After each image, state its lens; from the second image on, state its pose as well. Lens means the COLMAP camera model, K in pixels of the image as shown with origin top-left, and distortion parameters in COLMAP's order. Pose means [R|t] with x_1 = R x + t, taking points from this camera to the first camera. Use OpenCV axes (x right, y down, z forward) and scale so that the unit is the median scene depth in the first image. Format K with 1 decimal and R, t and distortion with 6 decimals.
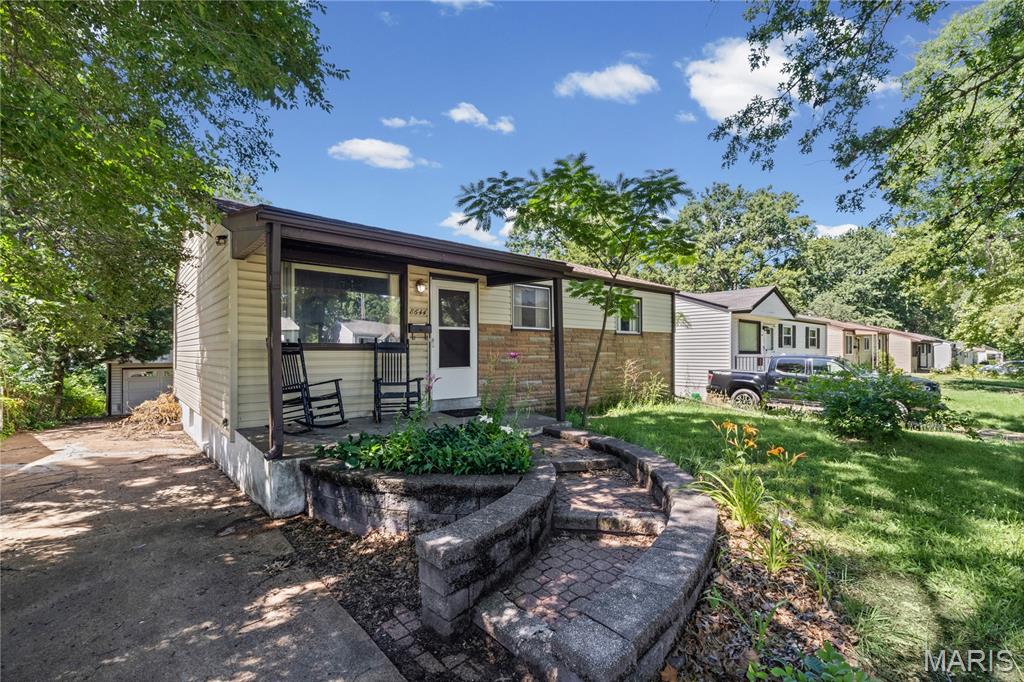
lens RADIAL K [[459.7, 0, 514.0], [0, 459.7, 349.8], [0, 0, 1]] dist [-0.000911, -0.000054]
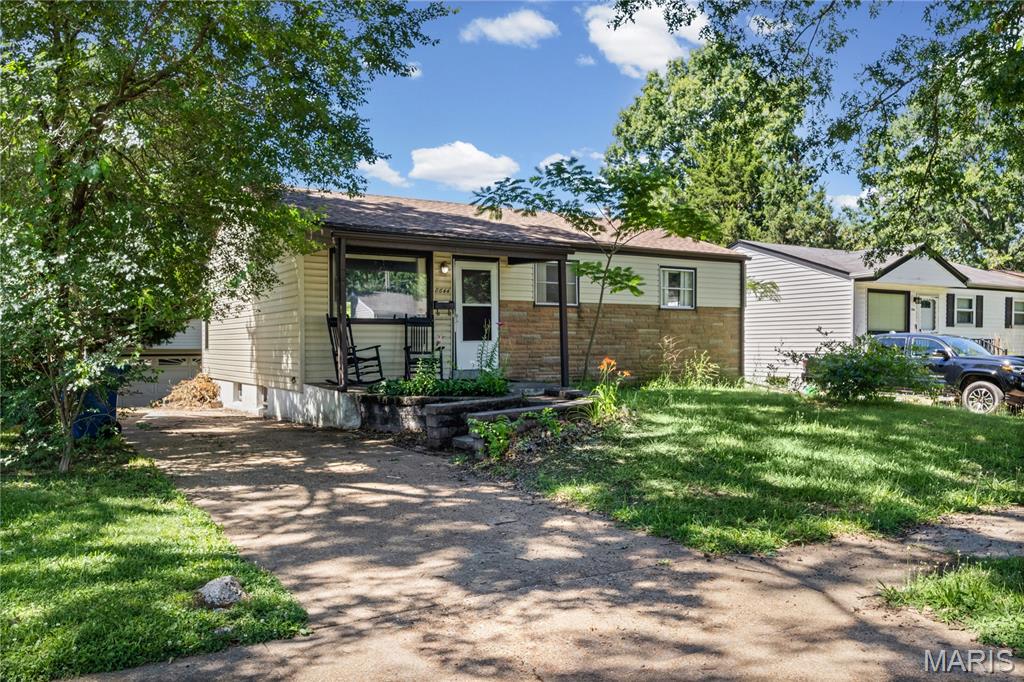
lens RADIAL K [[854.2, 0, 511.2], [0, 854.2, 340.9], [0, 0, 1]] dist [-0.001222, -0.000343]
pose [[0.985893, -0.001932, -0.167366, 0.296850], [0.001695, 0.999997, -0.001560, 0.042701], [0.167368, 0.001255, 0.985894, -0.998444]]
